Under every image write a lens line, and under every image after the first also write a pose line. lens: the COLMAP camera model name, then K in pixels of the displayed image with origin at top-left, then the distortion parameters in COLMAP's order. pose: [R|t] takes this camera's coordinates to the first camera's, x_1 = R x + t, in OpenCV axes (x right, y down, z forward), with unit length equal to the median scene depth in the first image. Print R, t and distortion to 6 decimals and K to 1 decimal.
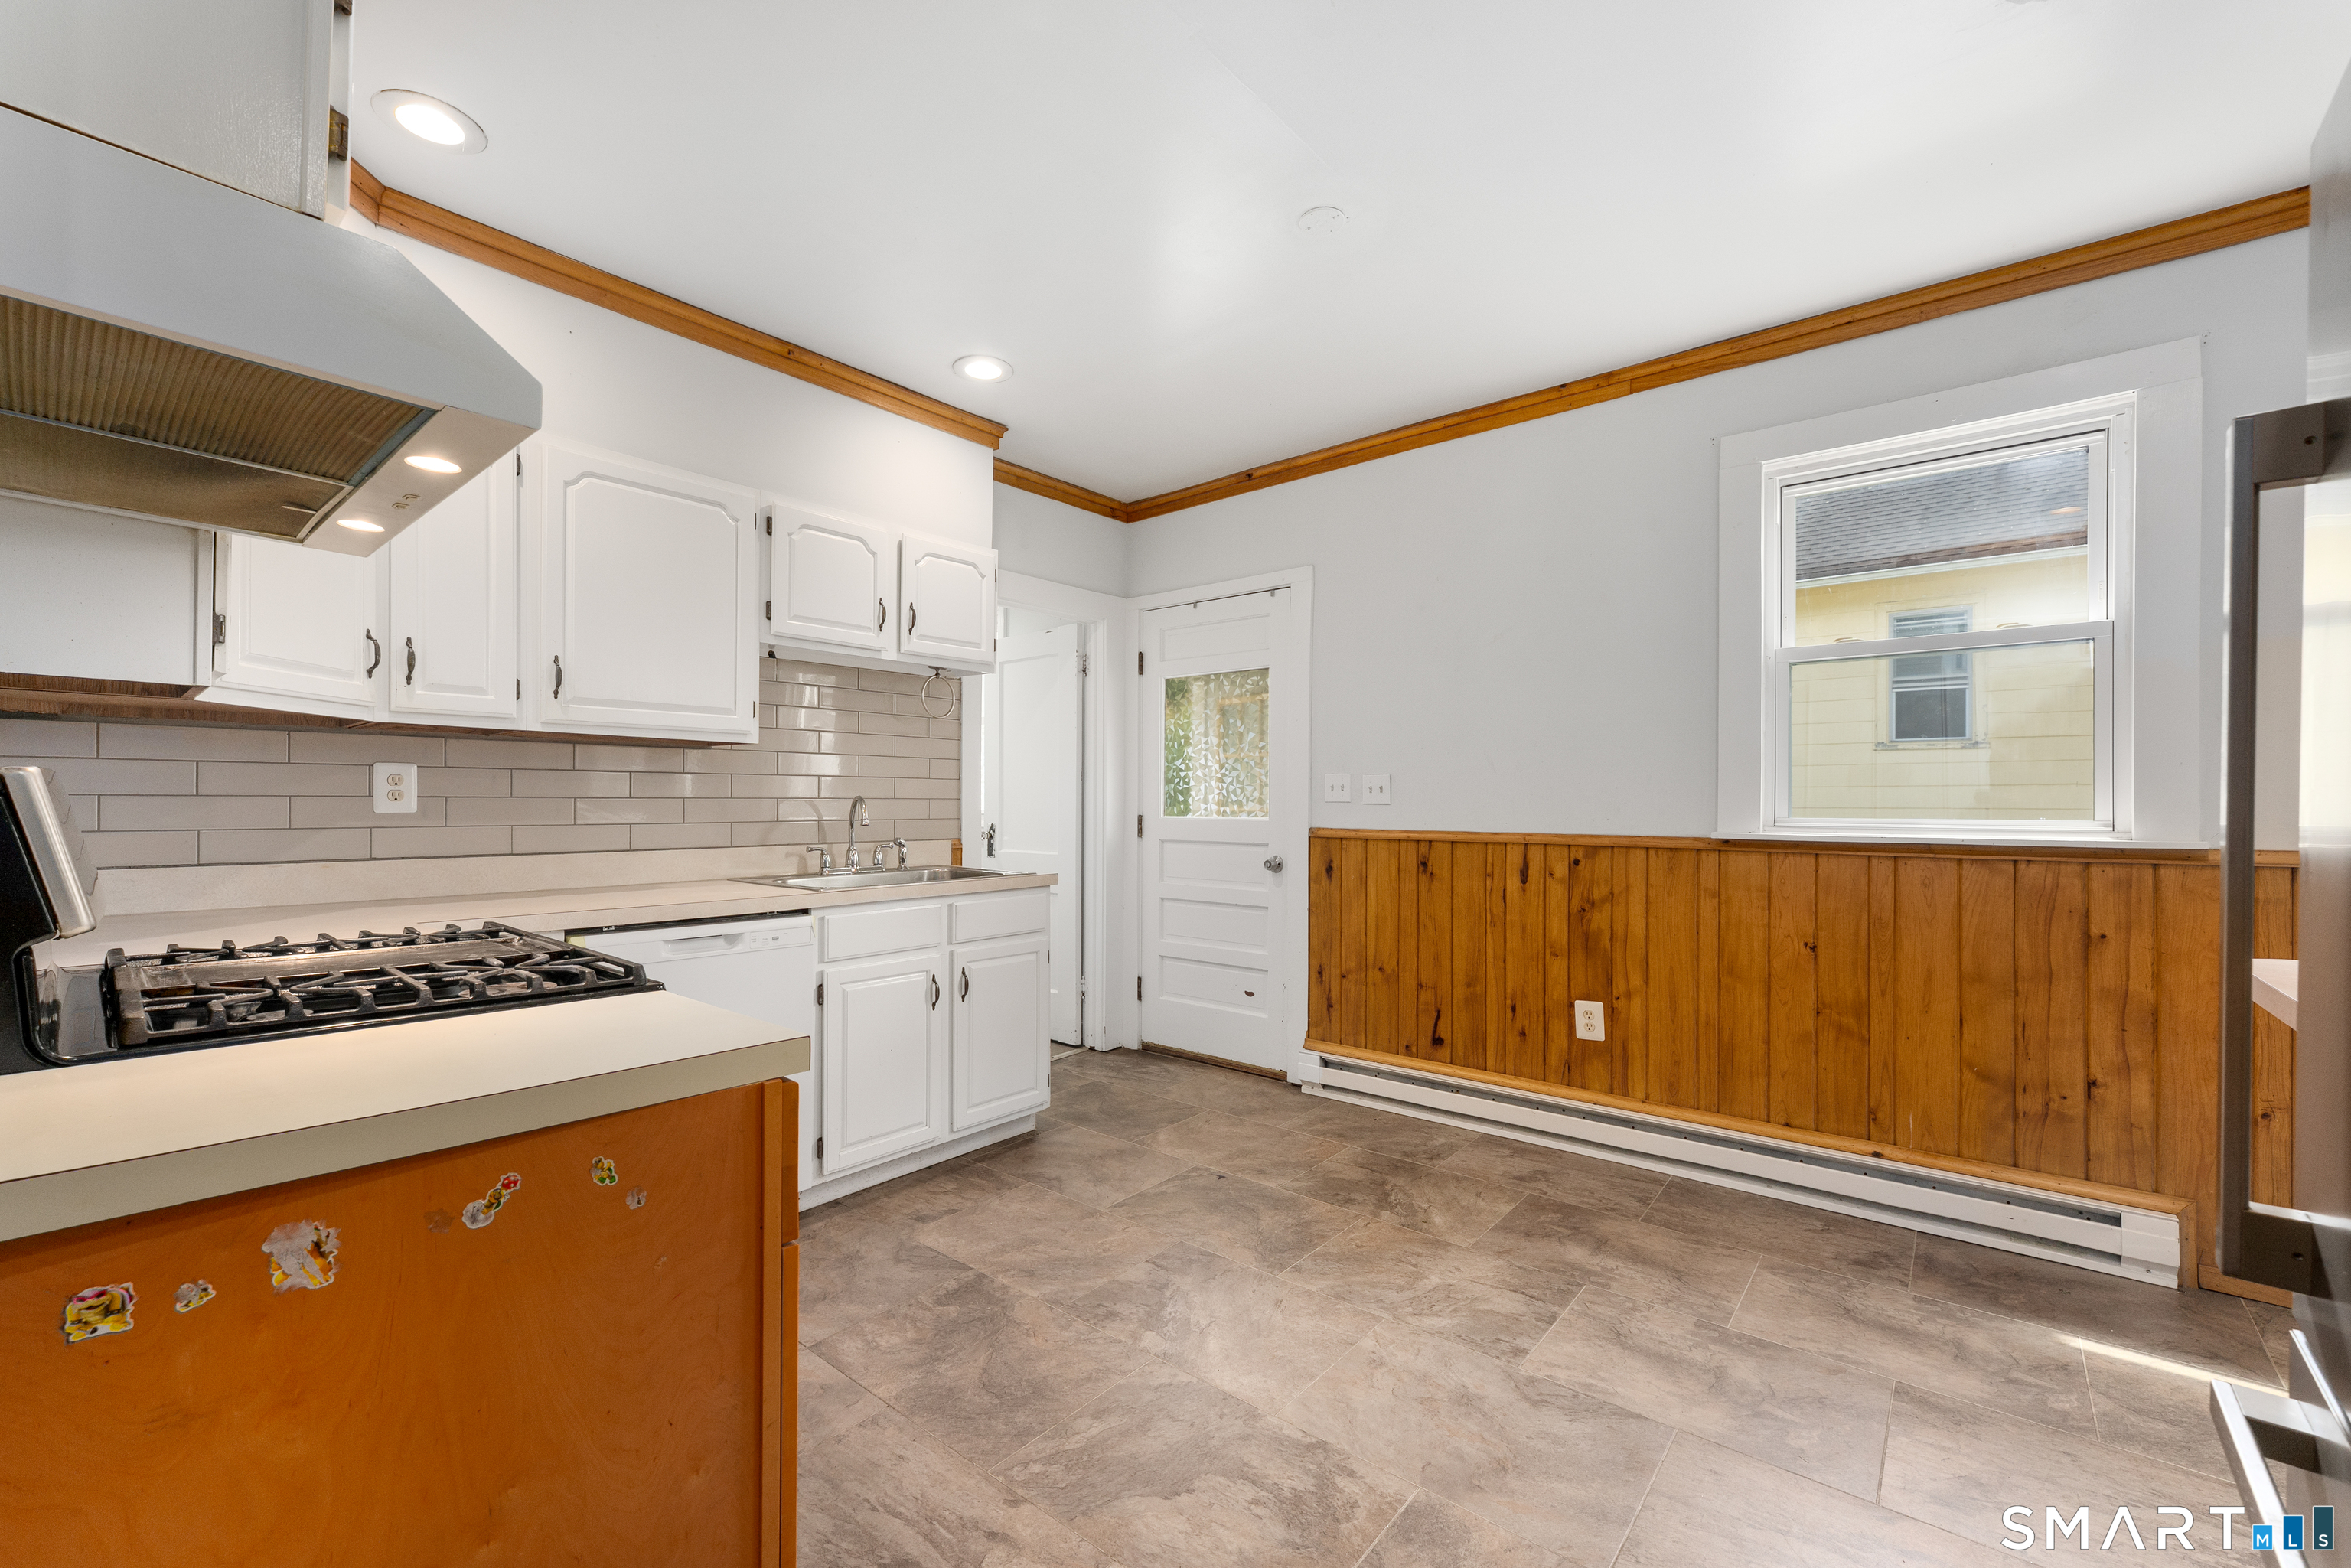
lens RADIAL K [[959.4, 0, 1172.5], [0, 959.4, 801.5], [0, 0, 1]] dist [0.000509, -0.000093]
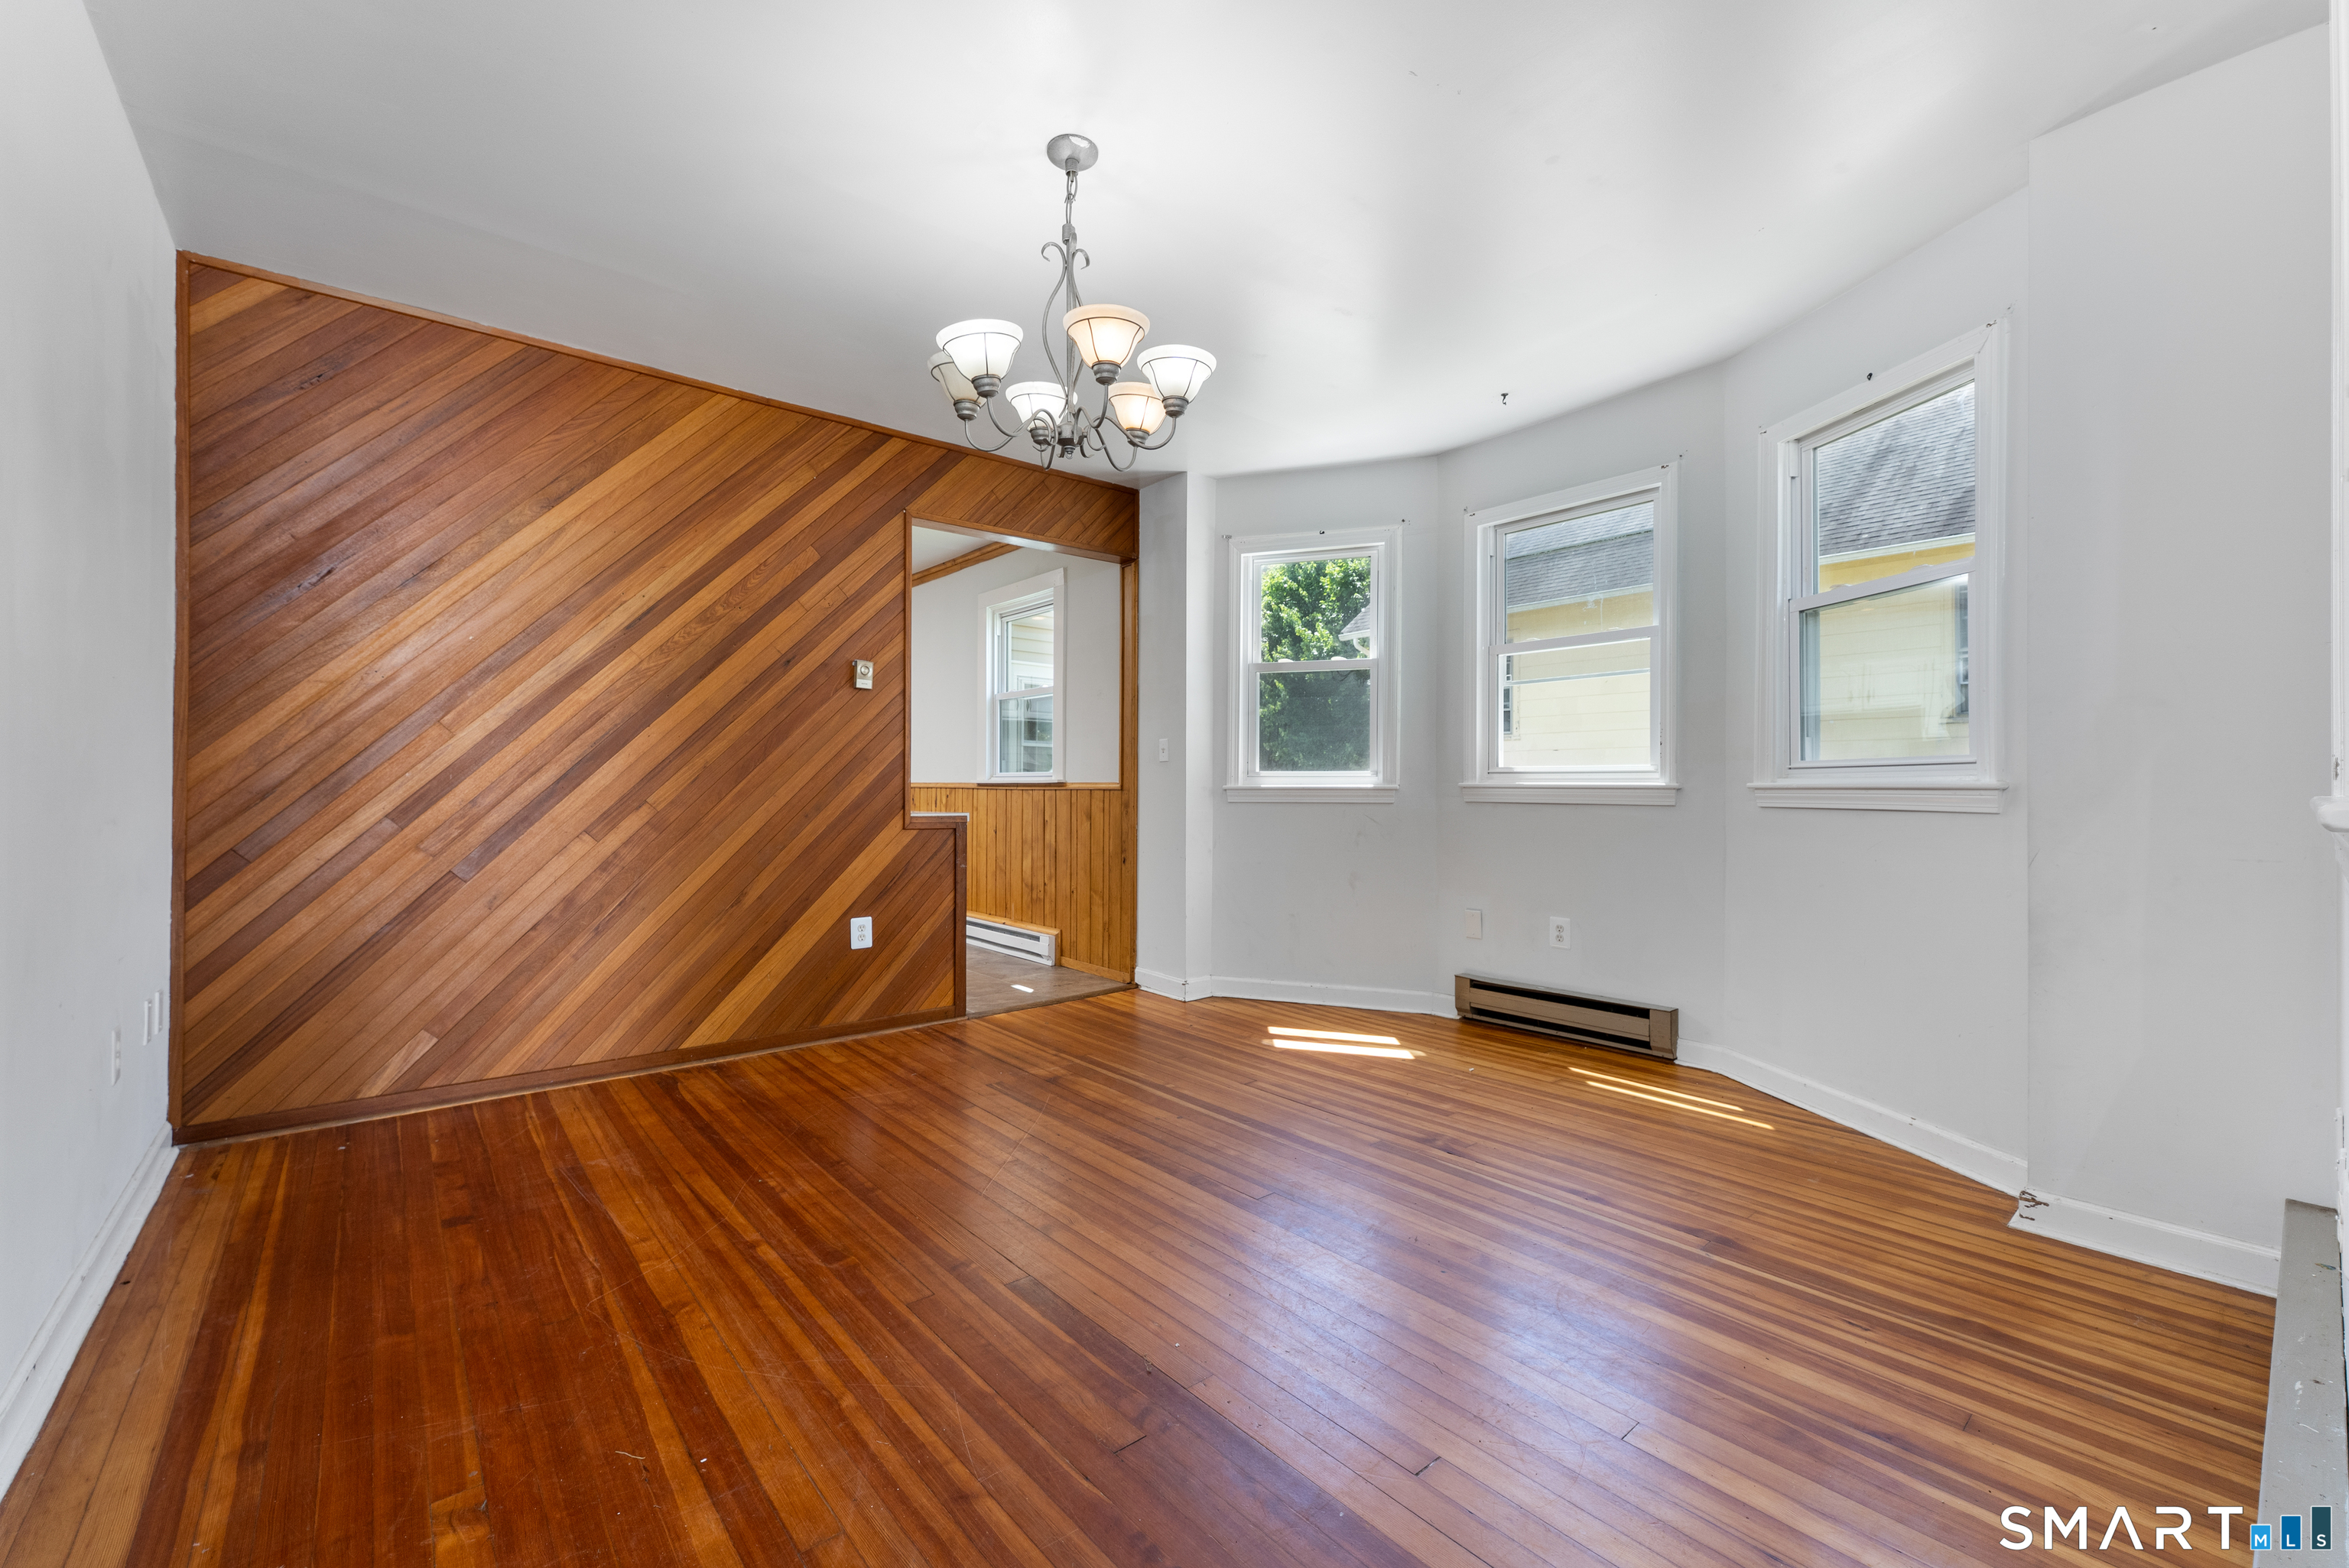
lens RADIAL K [[958.5, 0, 1174.5], [0, 958.5, 784.0], [0, 0, 1]] dist [0.002991, 0.000108]
pose [[0.984791, -0.000586, -0.173743, 1.683550], [-0.000105, 0.999992, -0.003968, 0.058400], [0.173744, 0.003926, 0.984783, -1.256861]]
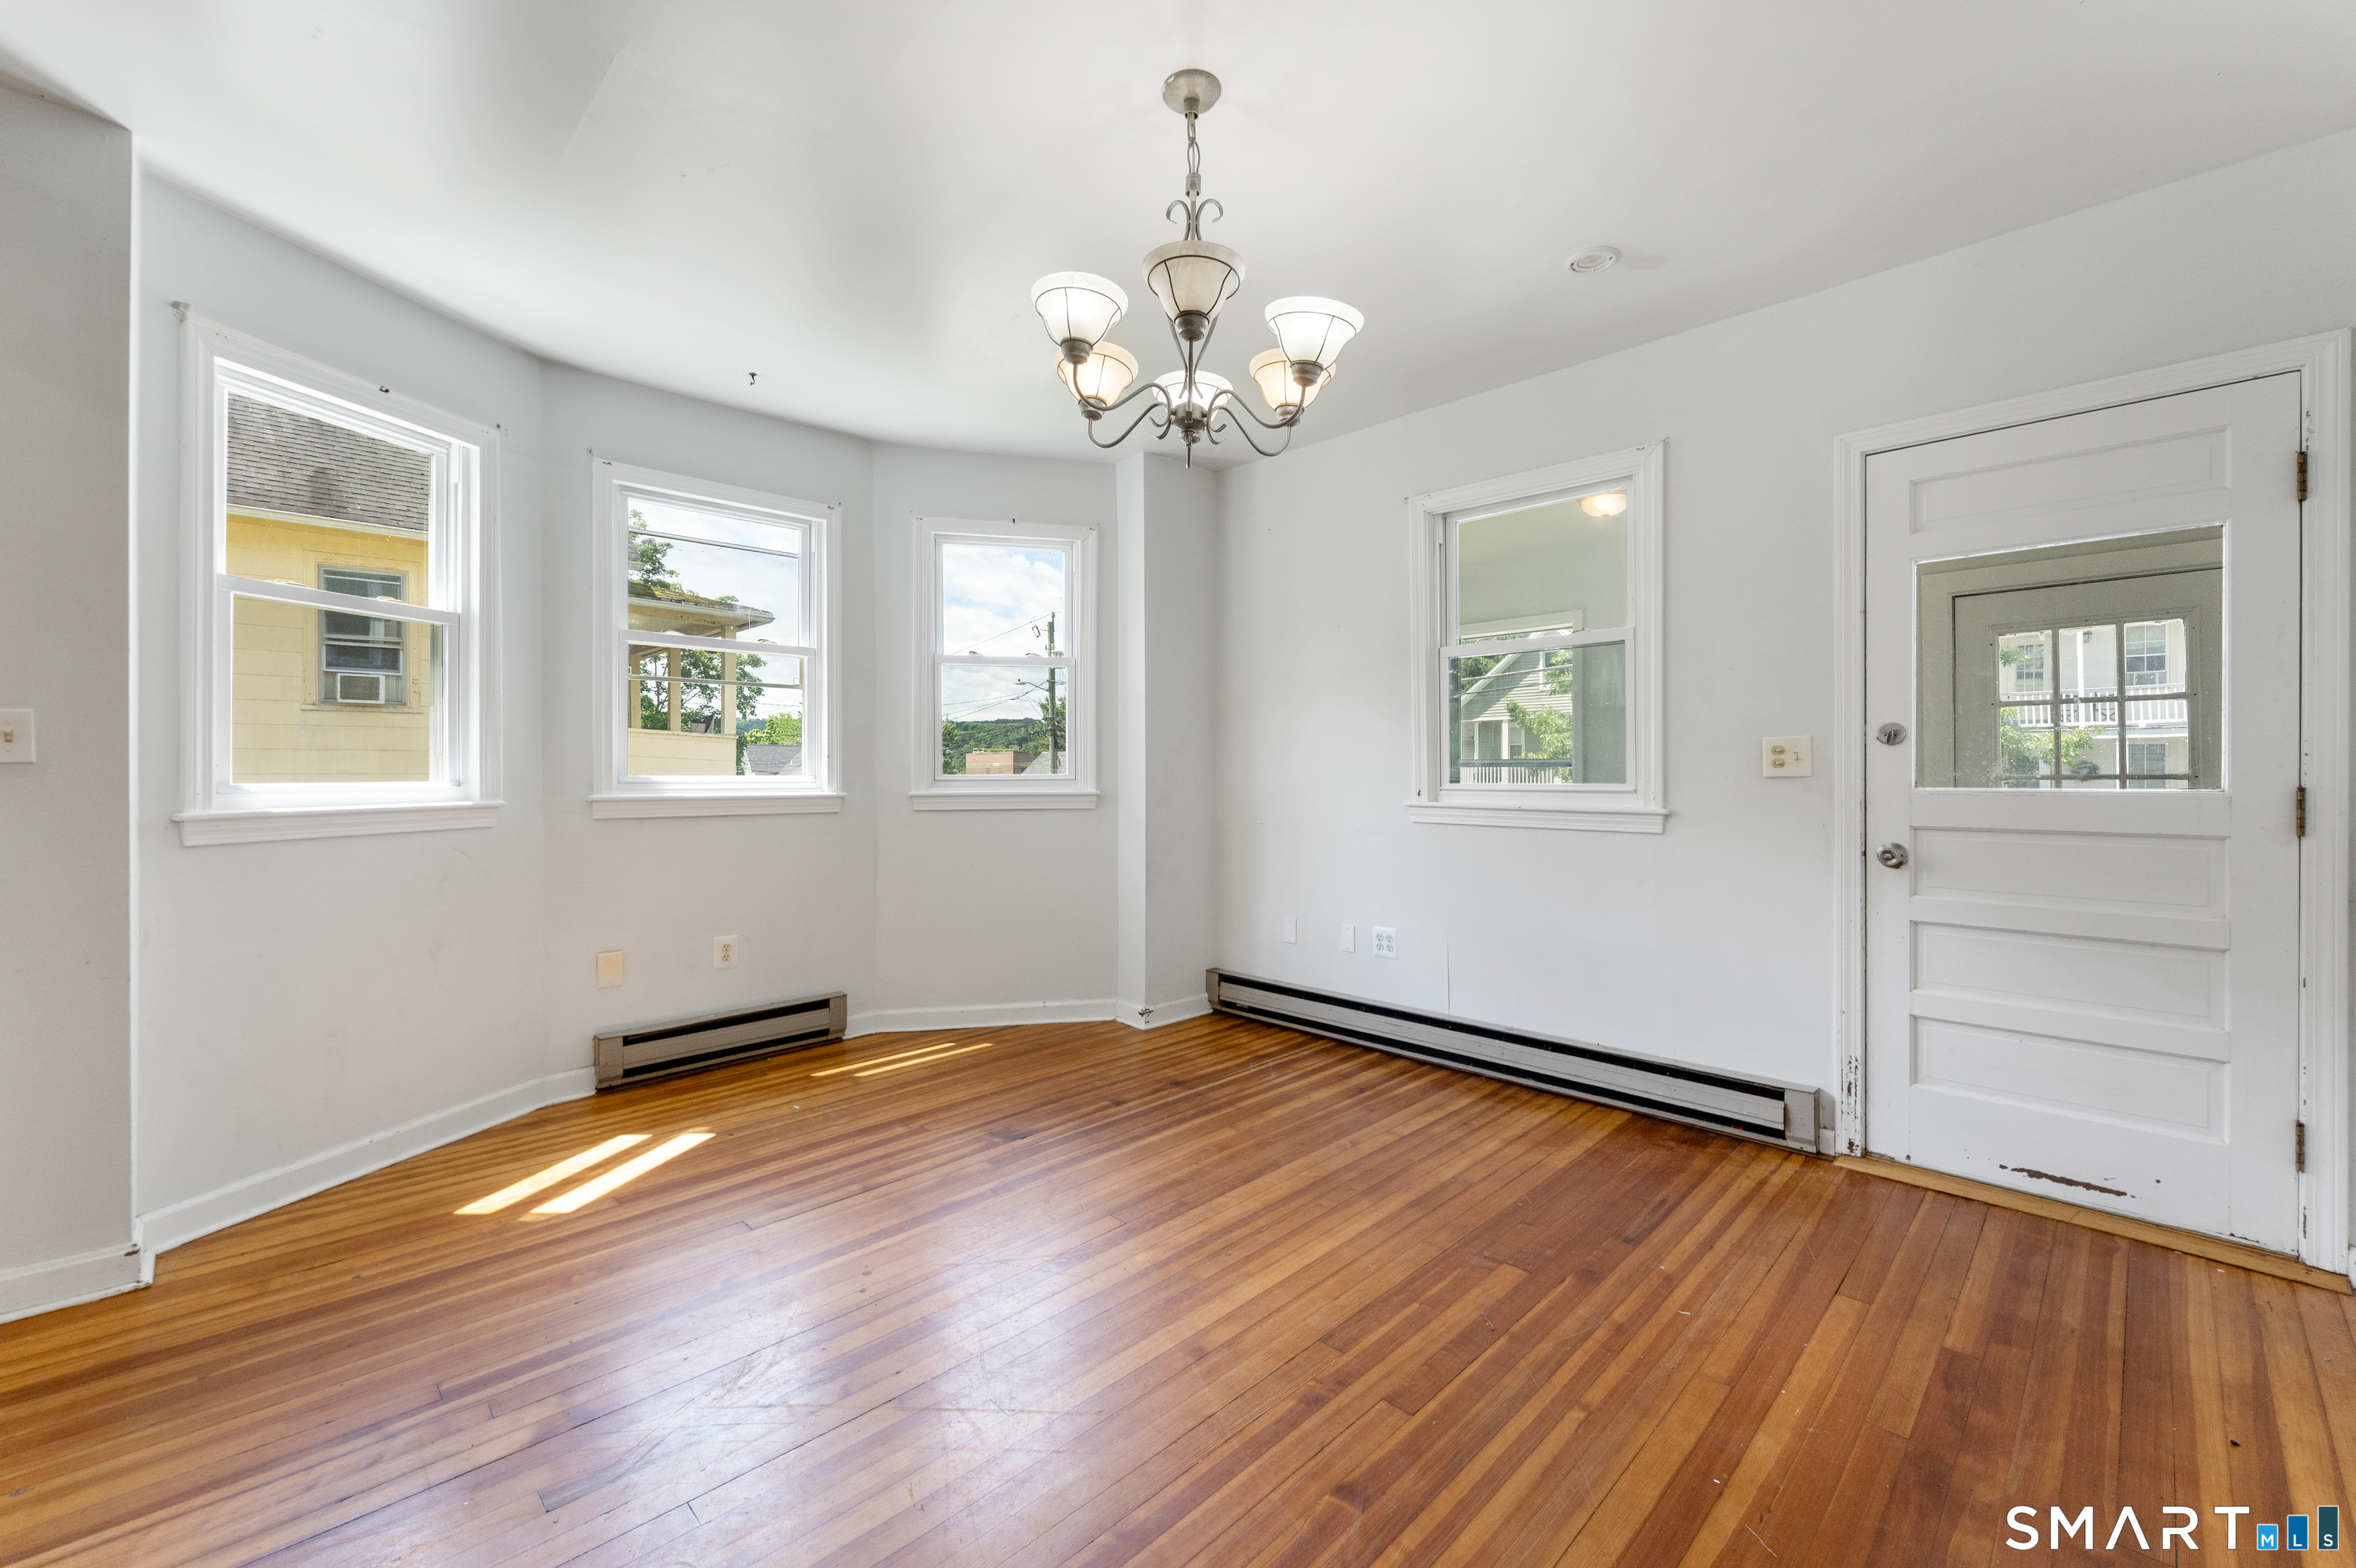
lens RADIAL K [[923.5, 0, 1185.5], [0, 923.5, 768.4], [0, 0, 1]] dist [0.000129, -0.000168]
pose [[0.100110, 0.000694, 0.994976, 0.621350], [-0.001297, 0.999999, -0.000567, 0.007884], [-0.994975, -0.001234, 0.100111, -0.405816]]
